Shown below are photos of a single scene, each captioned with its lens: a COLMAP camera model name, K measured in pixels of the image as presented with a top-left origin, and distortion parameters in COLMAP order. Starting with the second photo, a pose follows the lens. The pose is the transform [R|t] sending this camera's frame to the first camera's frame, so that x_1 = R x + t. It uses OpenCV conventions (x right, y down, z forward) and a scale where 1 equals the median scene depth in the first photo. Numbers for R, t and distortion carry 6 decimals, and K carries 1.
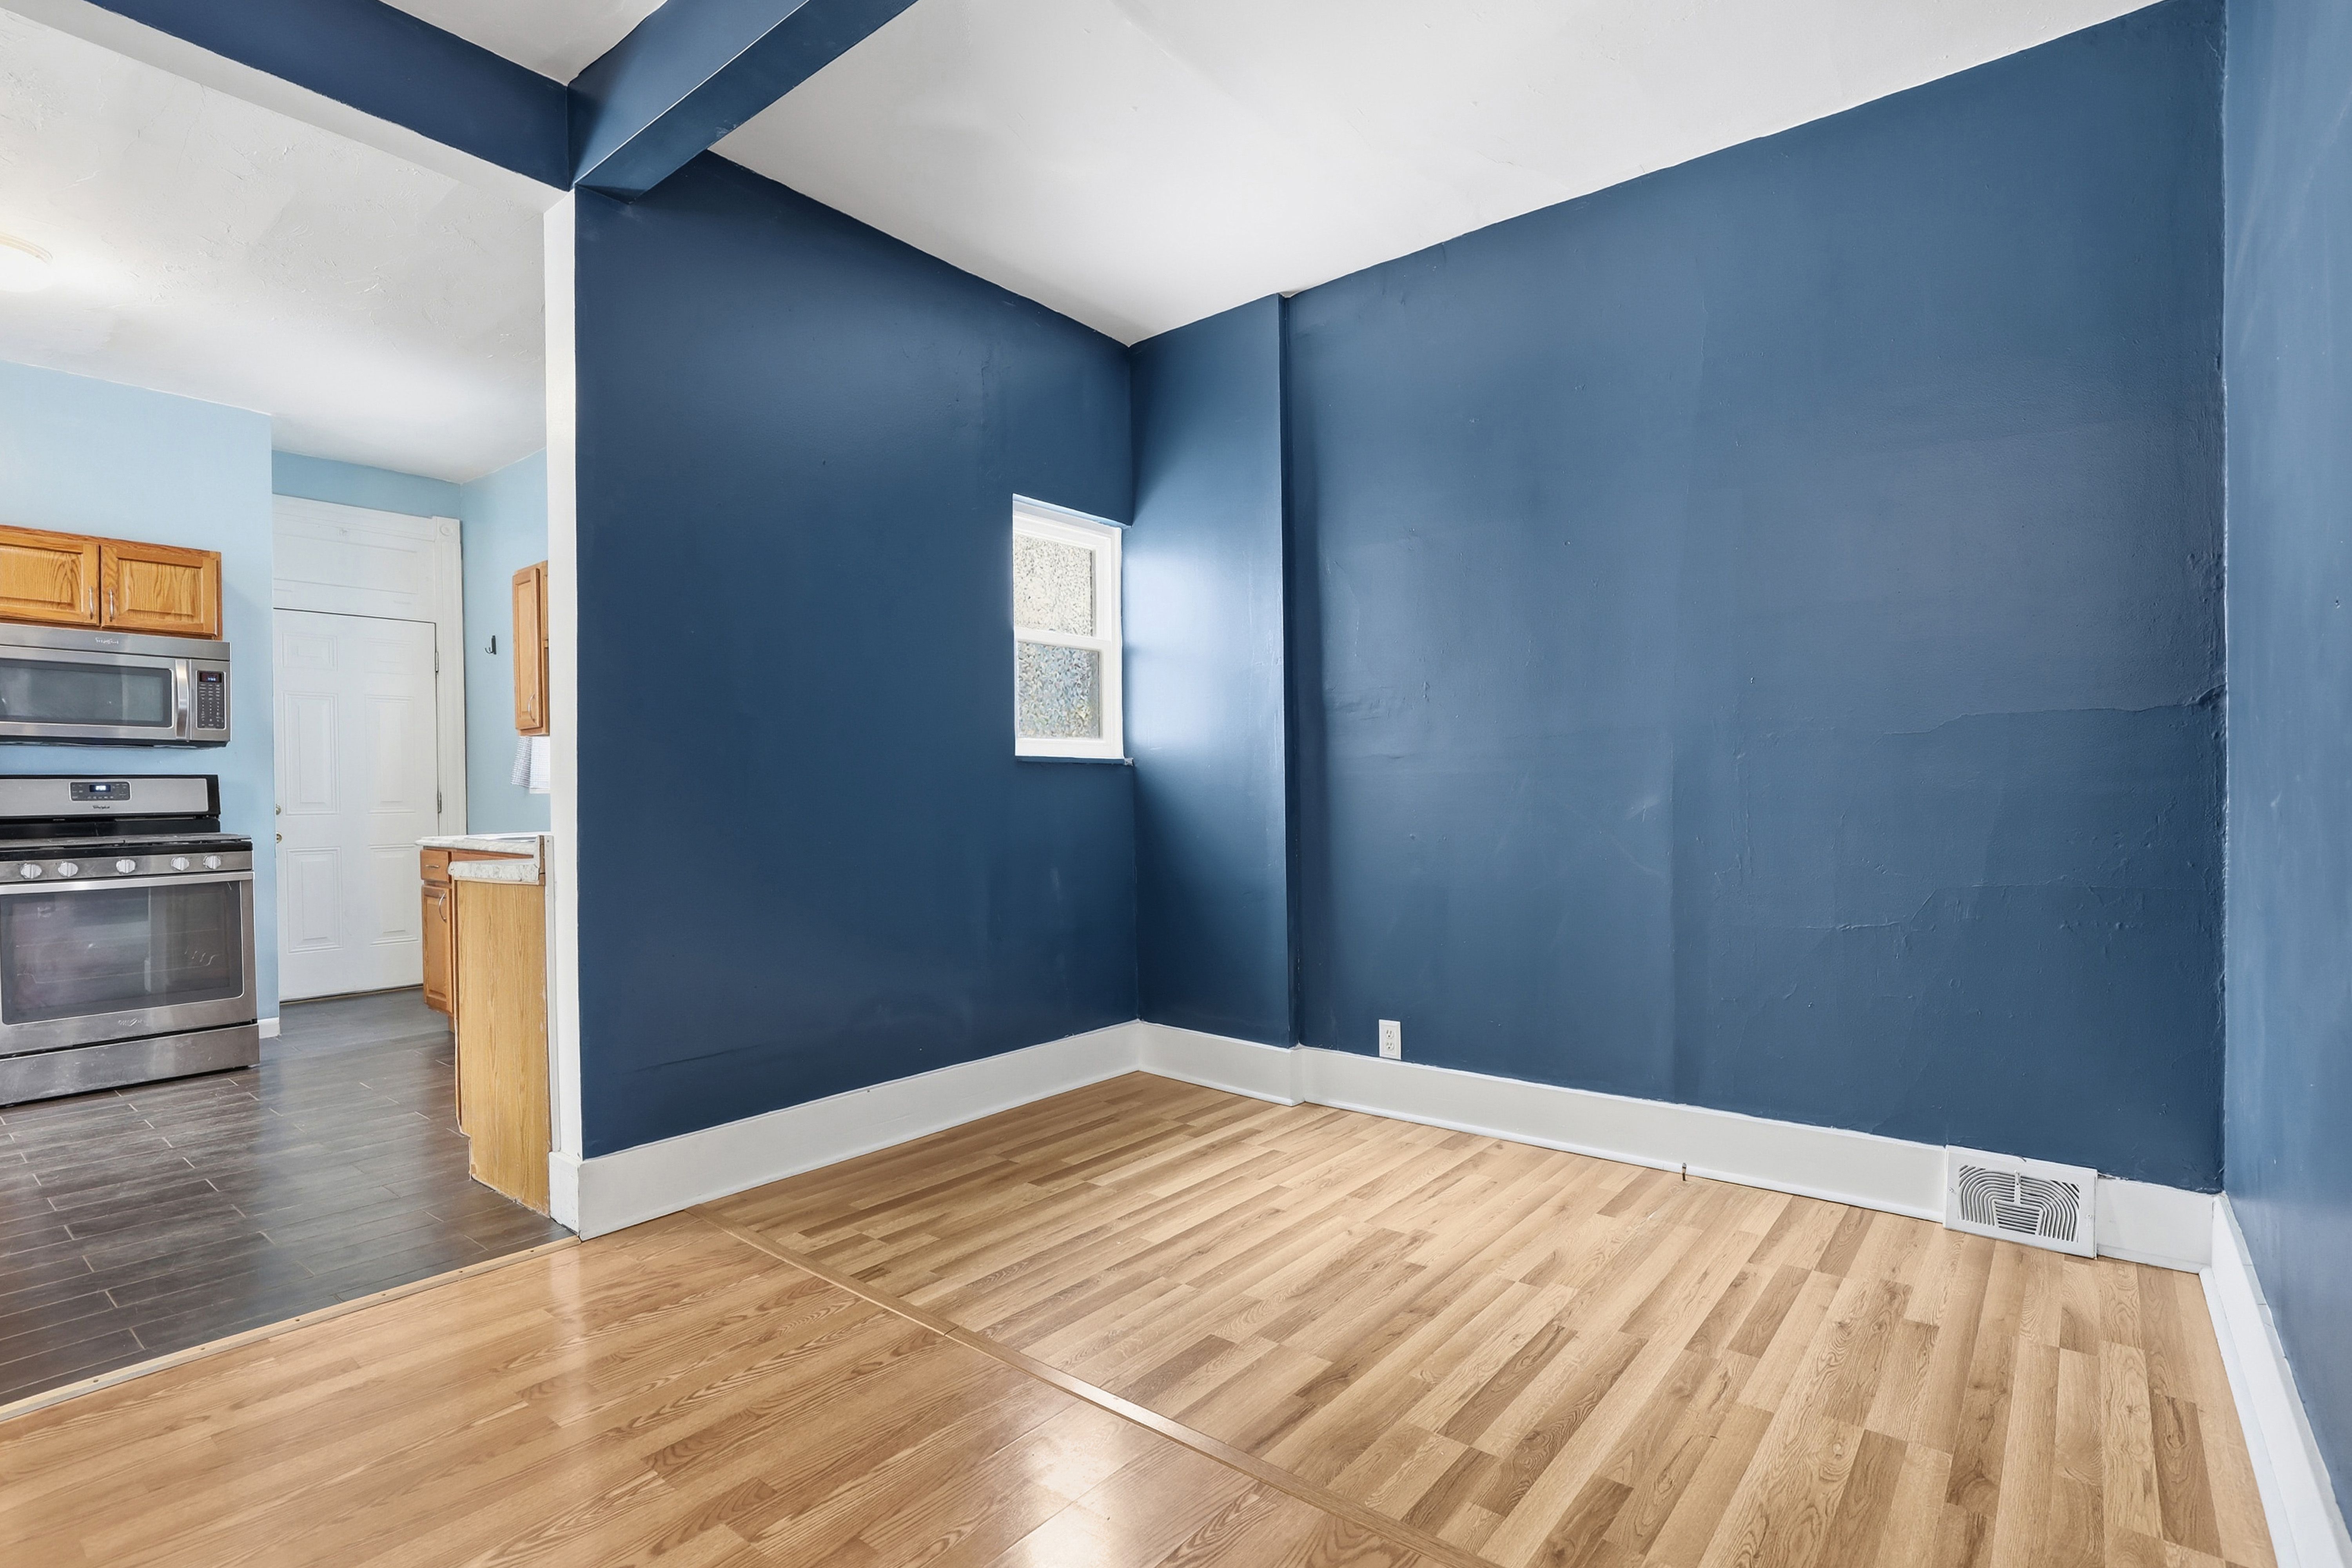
lens RADIAL K [[1109.8, 0, 1176.5], [0, 1109.8, 798.8], [0, 0, 1]] dist [-0.011874, 0.003264]
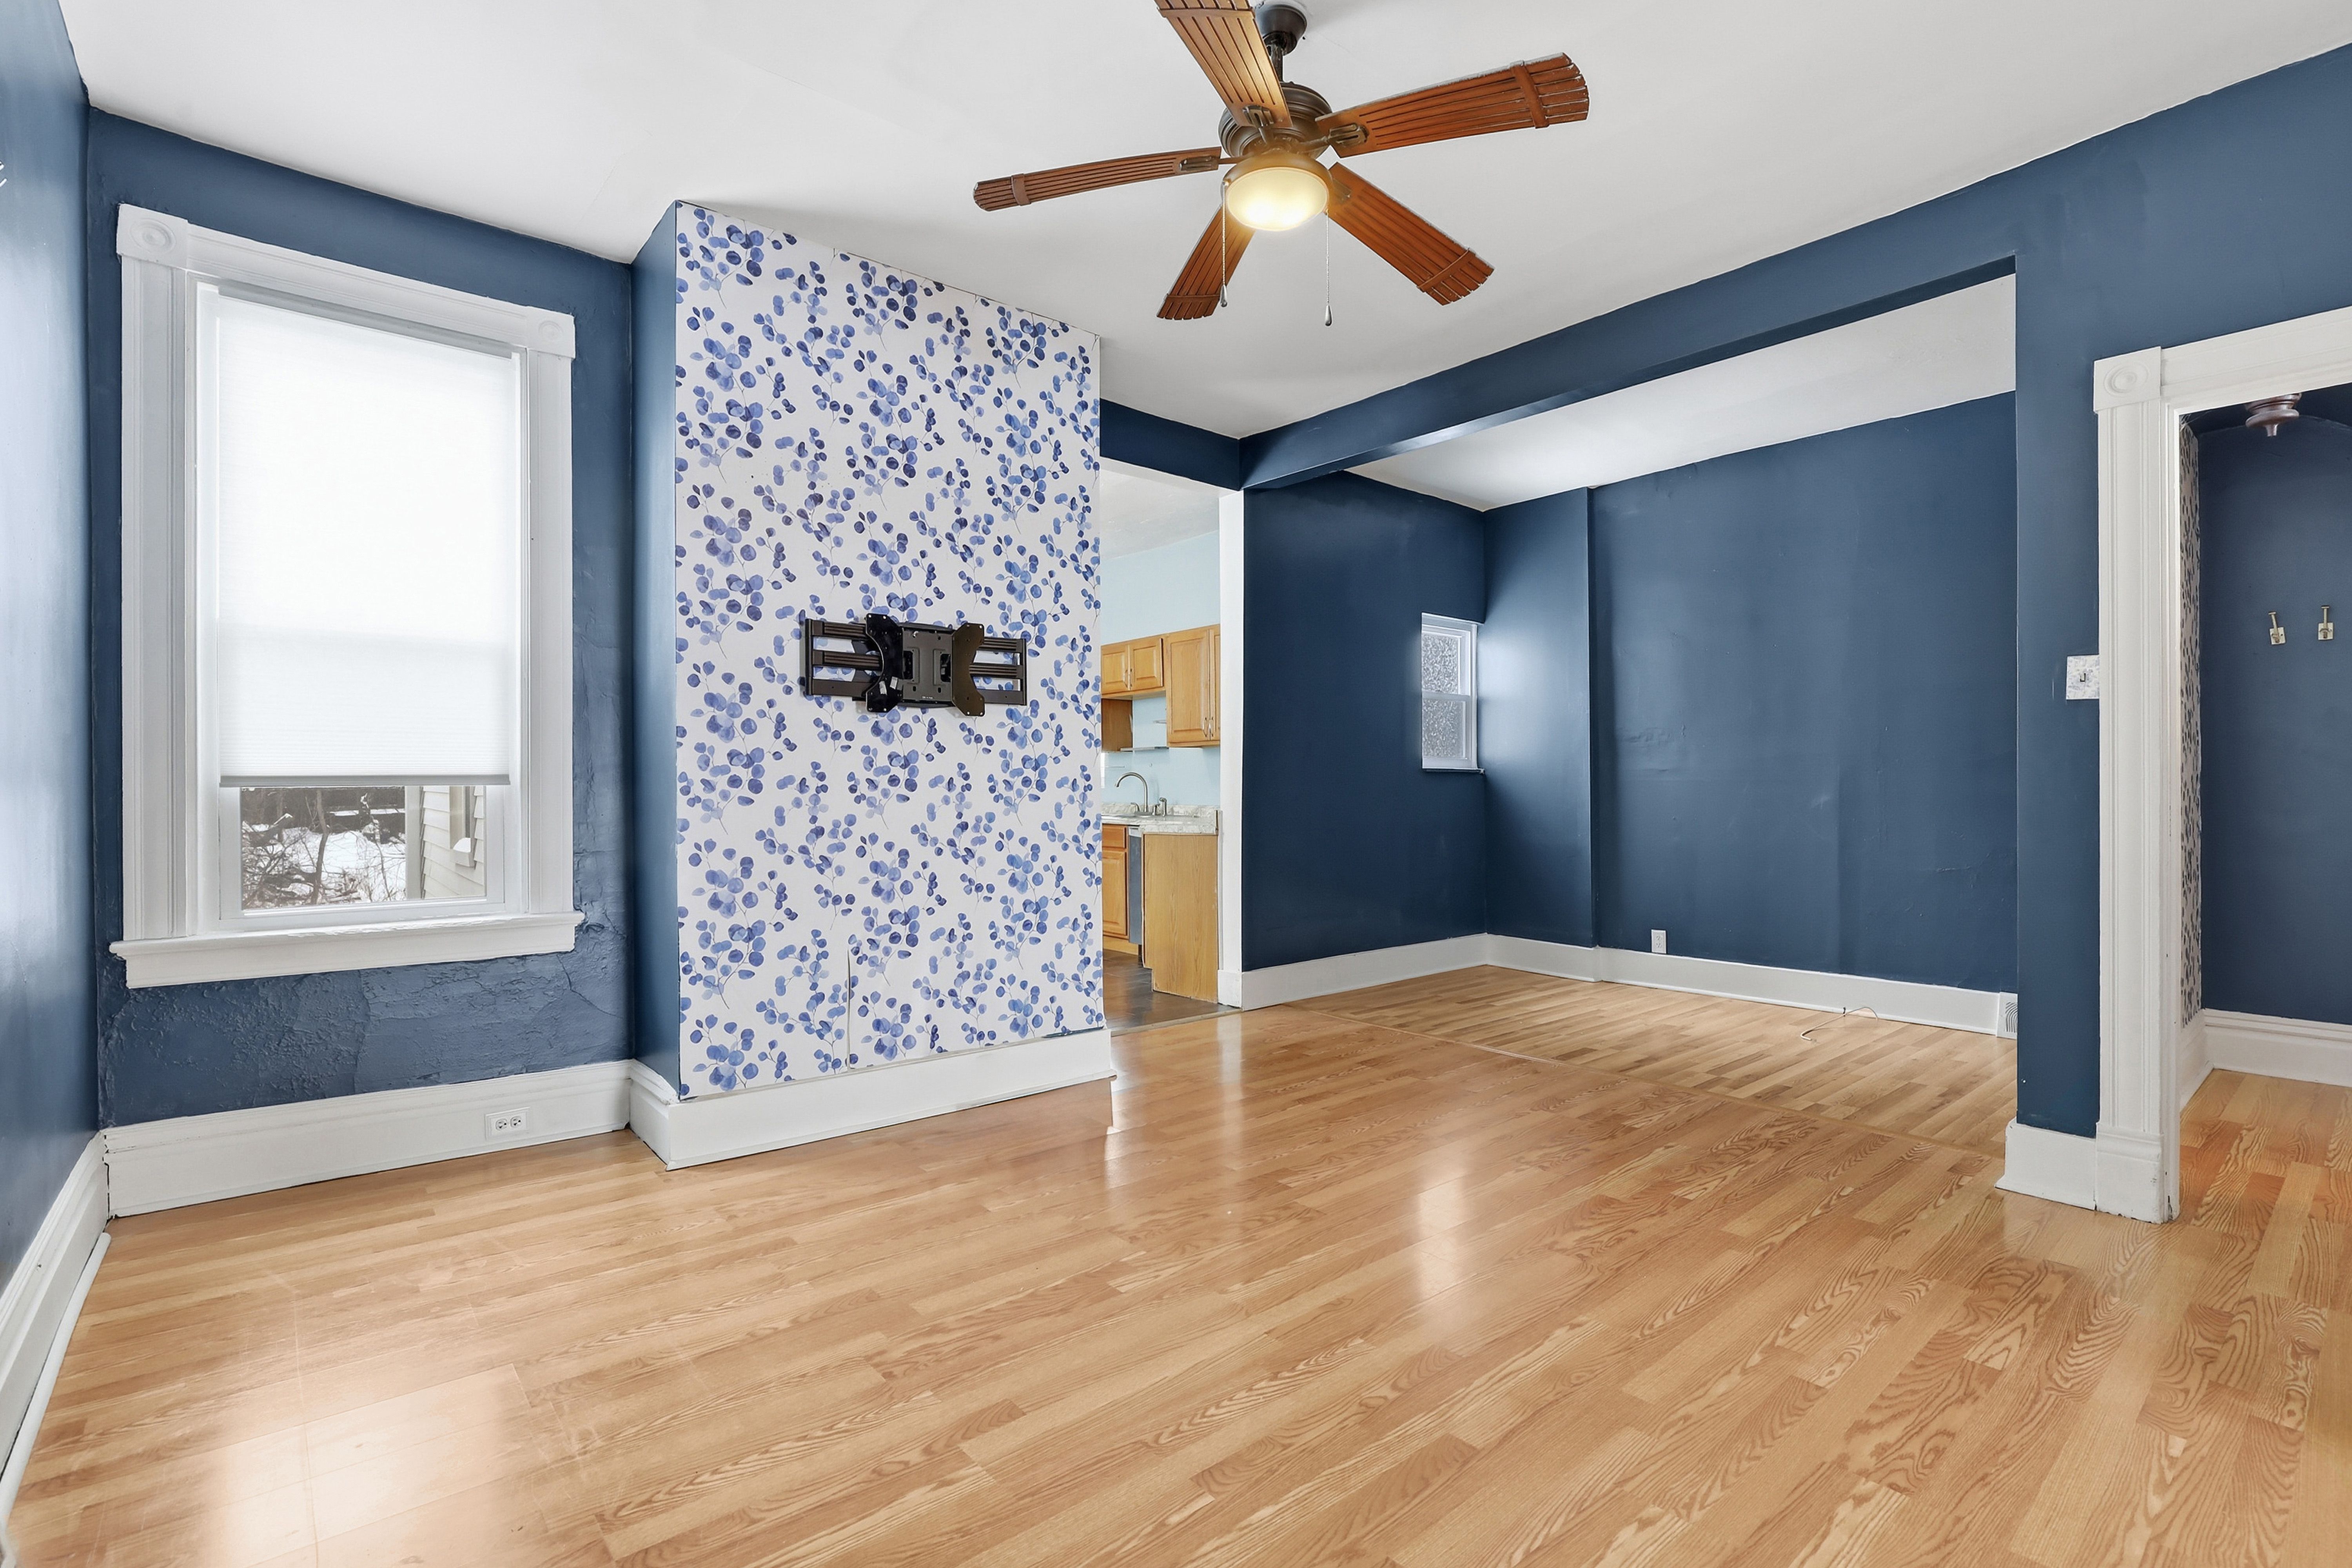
lens RADIAL K [[1092.1, 0, 1162.8], [0, 1092.1, 784.0], [0, 0, 1]] dist [-0.015600, 0.003387]
pose [[0.980504, 0.005811, -0.196412, -0.178400], [-0.007631, 0.999935, -0.008510, 0.002201], [0.196349, 0.009843, 0.980485, -0.610789]]
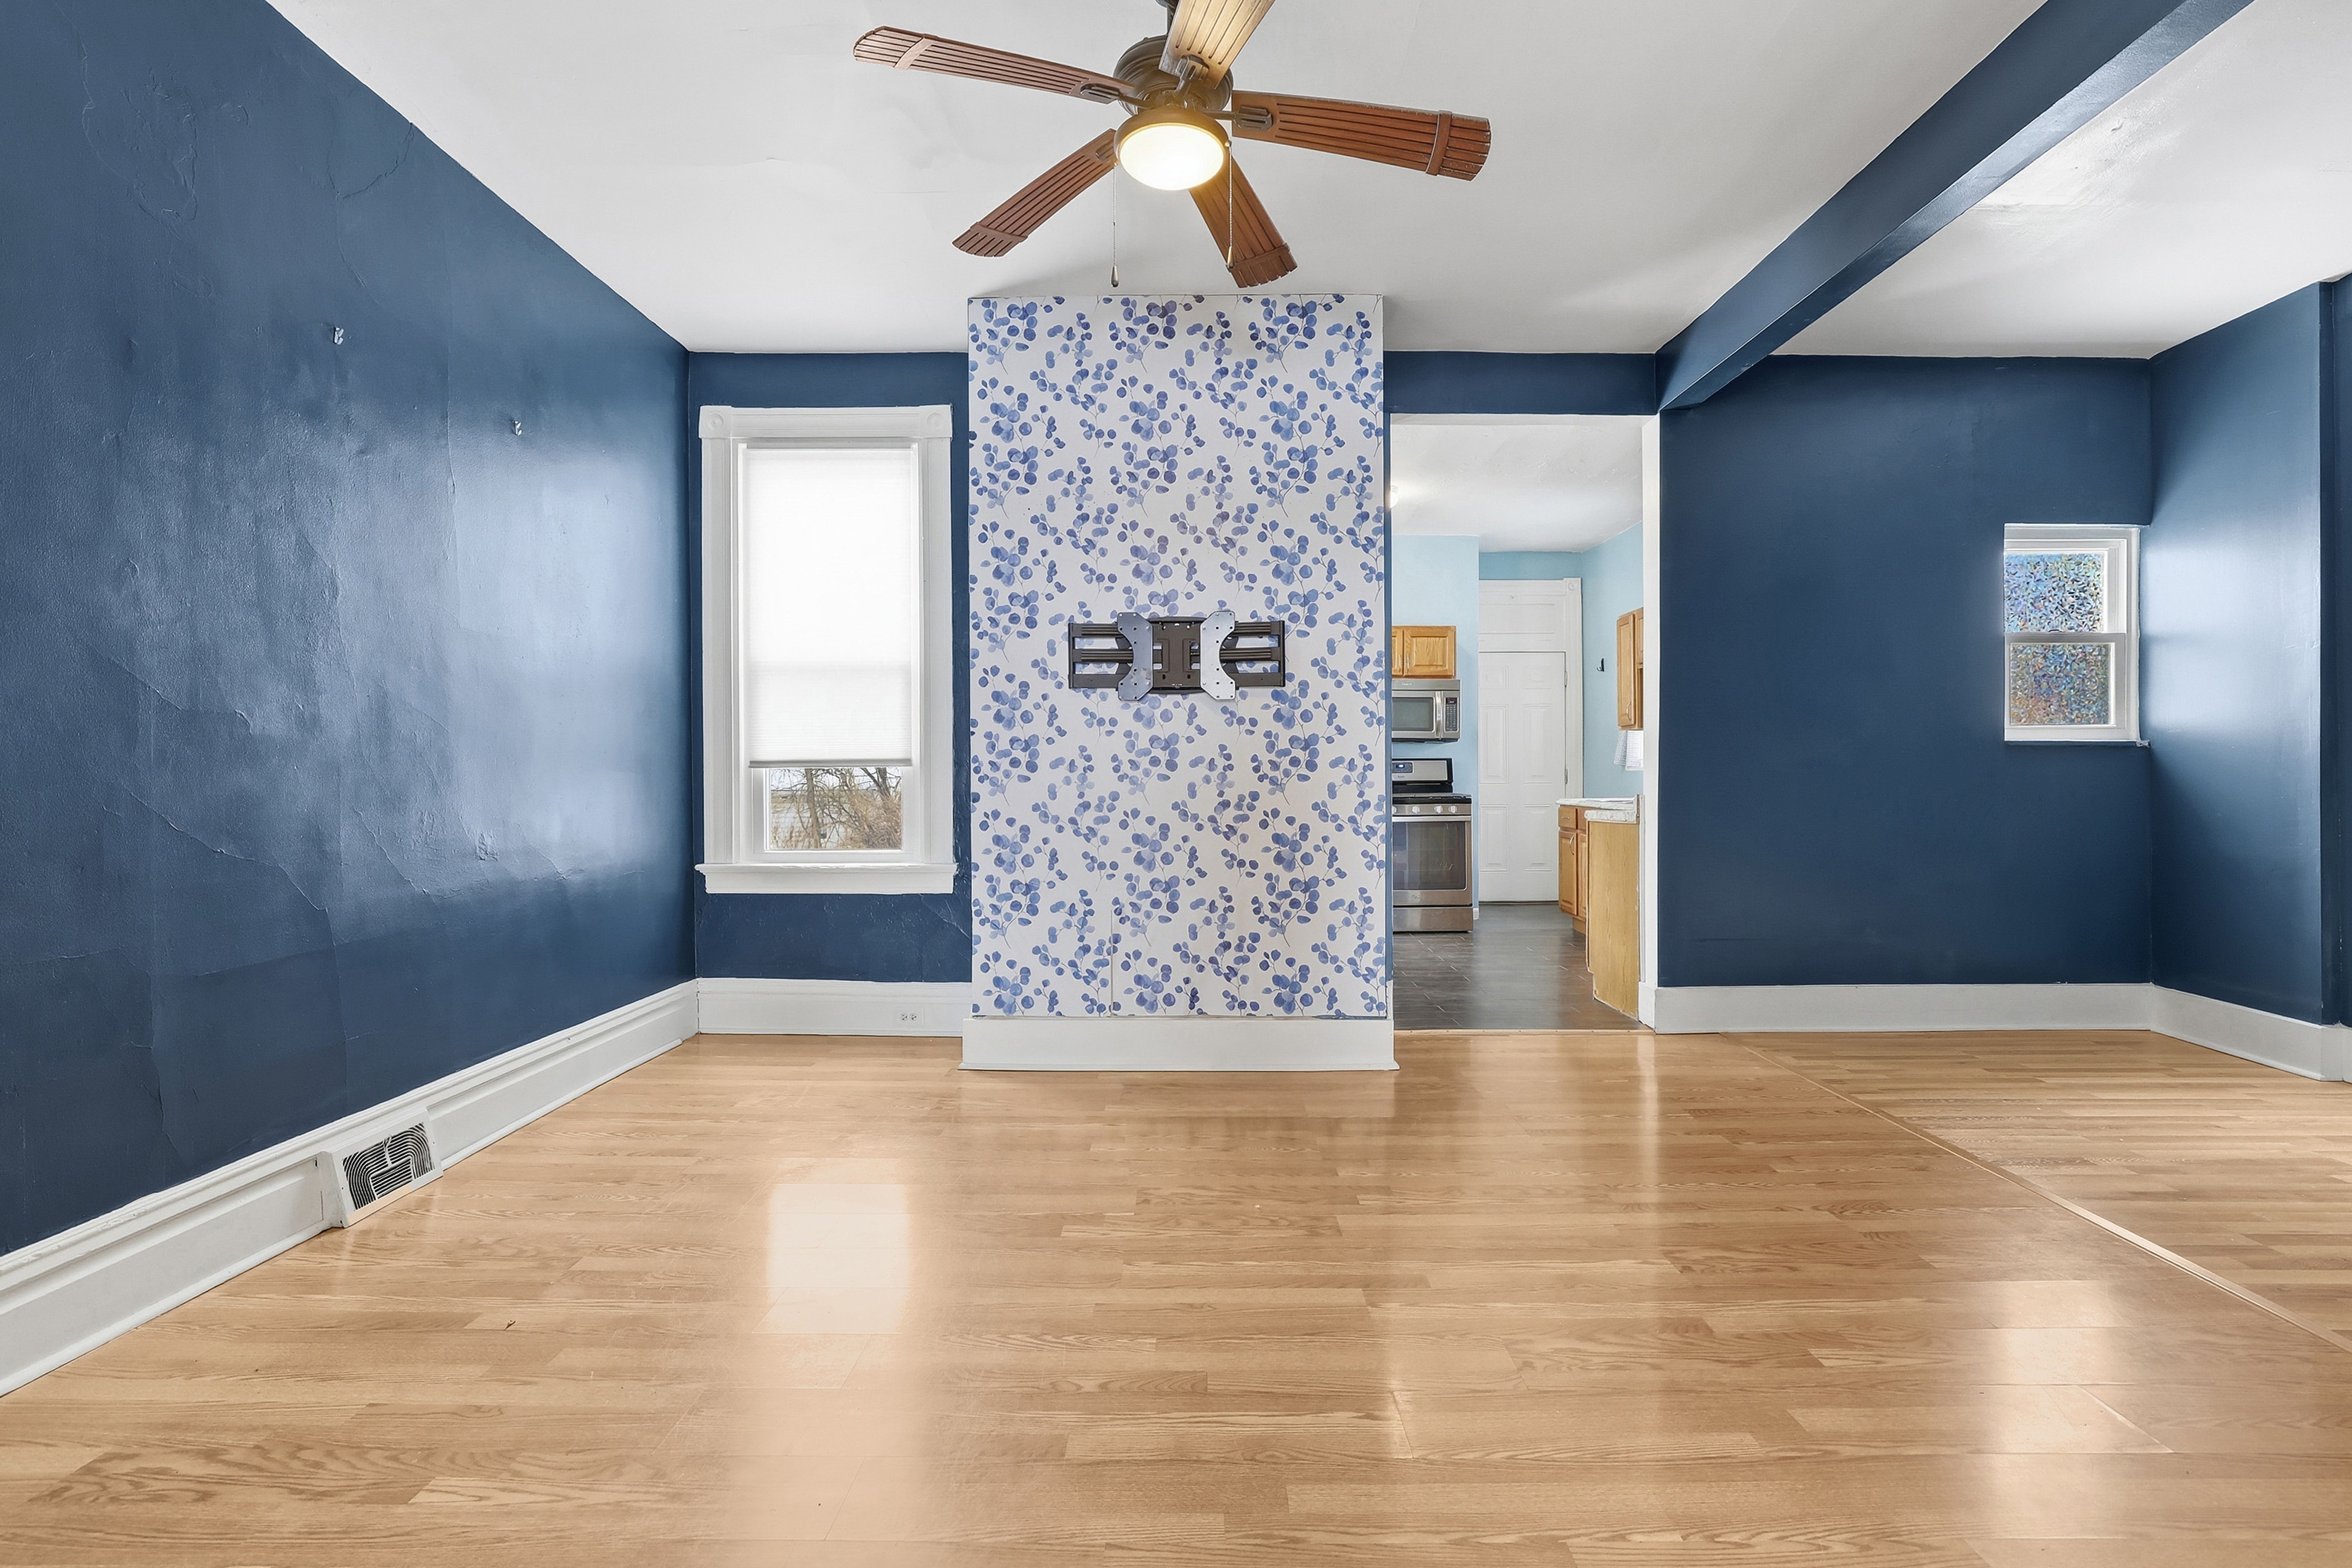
lens RADIAL K [[1092.1, 0, 1182.8], [0, 1092.1, 783.5], [0, 0, 1]] dist [-0.015600, 0.003387]
pose [[0.614940, 0.014176, -0.788446, 0.205516], [-0.009101, 0.999899, 0.010880, 0.002480], [0.788521, 0.000485, 0.615008, -0.378022]]
